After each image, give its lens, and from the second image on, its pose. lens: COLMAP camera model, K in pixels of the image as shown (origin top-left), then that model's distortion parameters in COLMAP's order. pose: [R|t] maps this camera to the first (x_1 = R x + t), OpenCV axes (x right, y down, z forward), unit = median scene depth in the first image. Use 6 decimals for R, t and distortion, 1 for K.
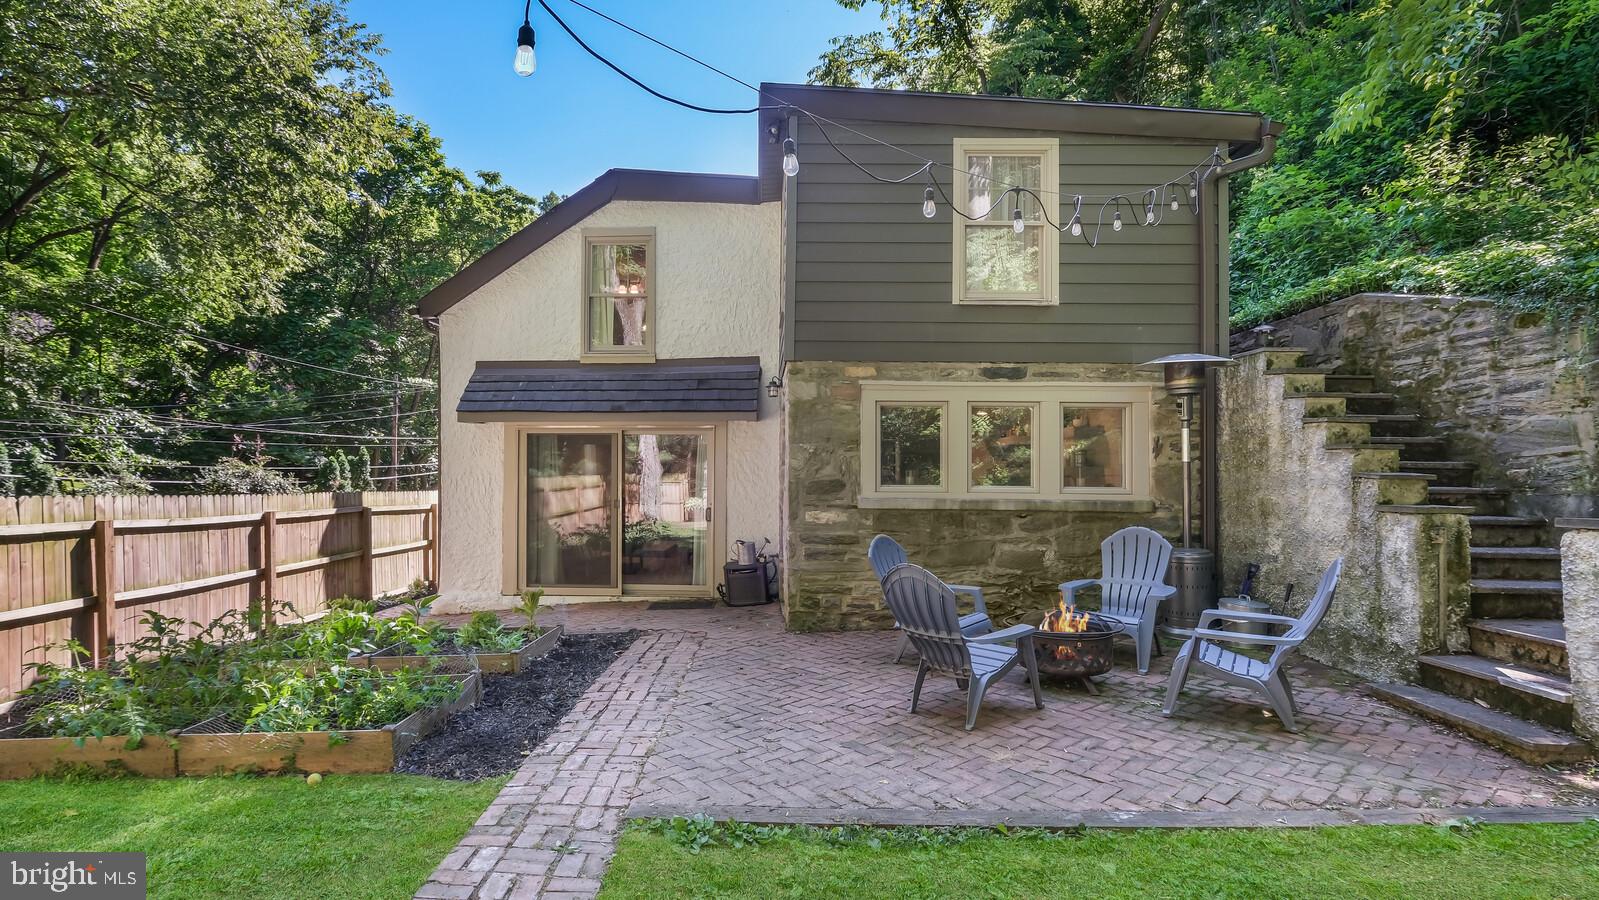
lens RADIAL K [[779.2, 0, 741.0], [0, 779.2, 474.2], [0, 0, 1]] dist [-0.004068, 0.000098]
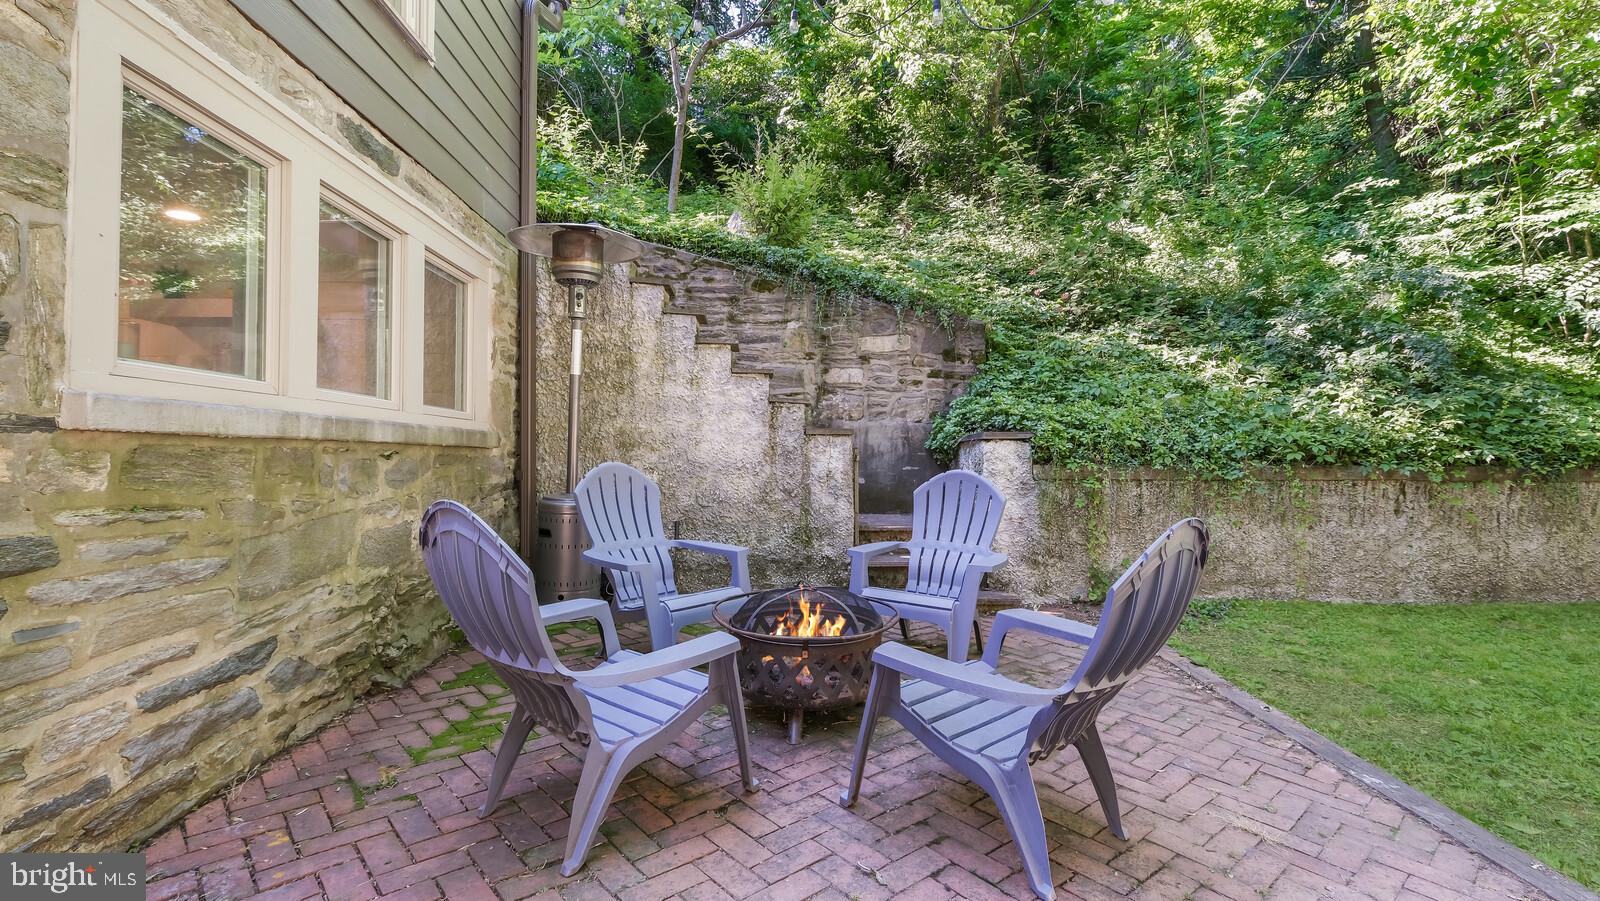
lens RADIAL K [[711.2, 0, 789.8], [0, 711.2, 437.6], [0, 0, 1]] dist [-0.003051, -0.000395]
pose [[-0.049386, 0.016949, 0.998636, -0.098018], [-0.005690, 0.999835, -0.017251, 0.049430], [-0.998764, -0.006534, -0.049281, 0.774893]]
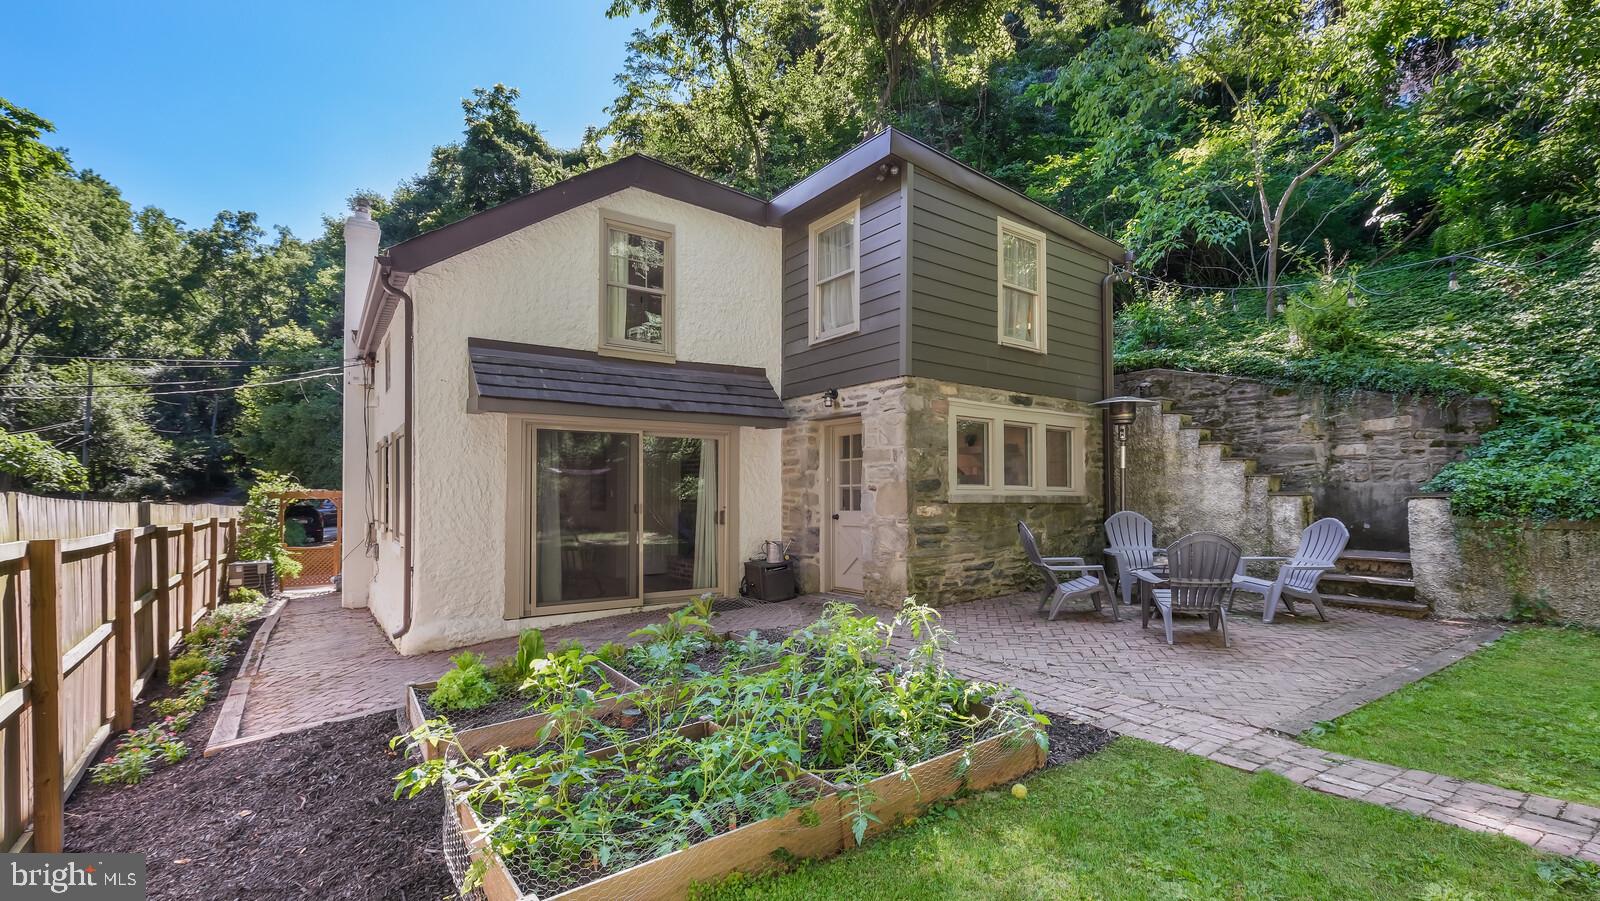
lens RADIAL K [[694.0, 0, 800.5], [0, 694.0, 486.1], [0, 0, 1]] dist [0.010198, -0.000429]
pose [[0.798509, 0.003258, 0.601974, -0.684283], [0.004676, 0.999922, -0.011614, 0.029095], [-0.601964, 0.012089, 0.798432, 0.282576]]
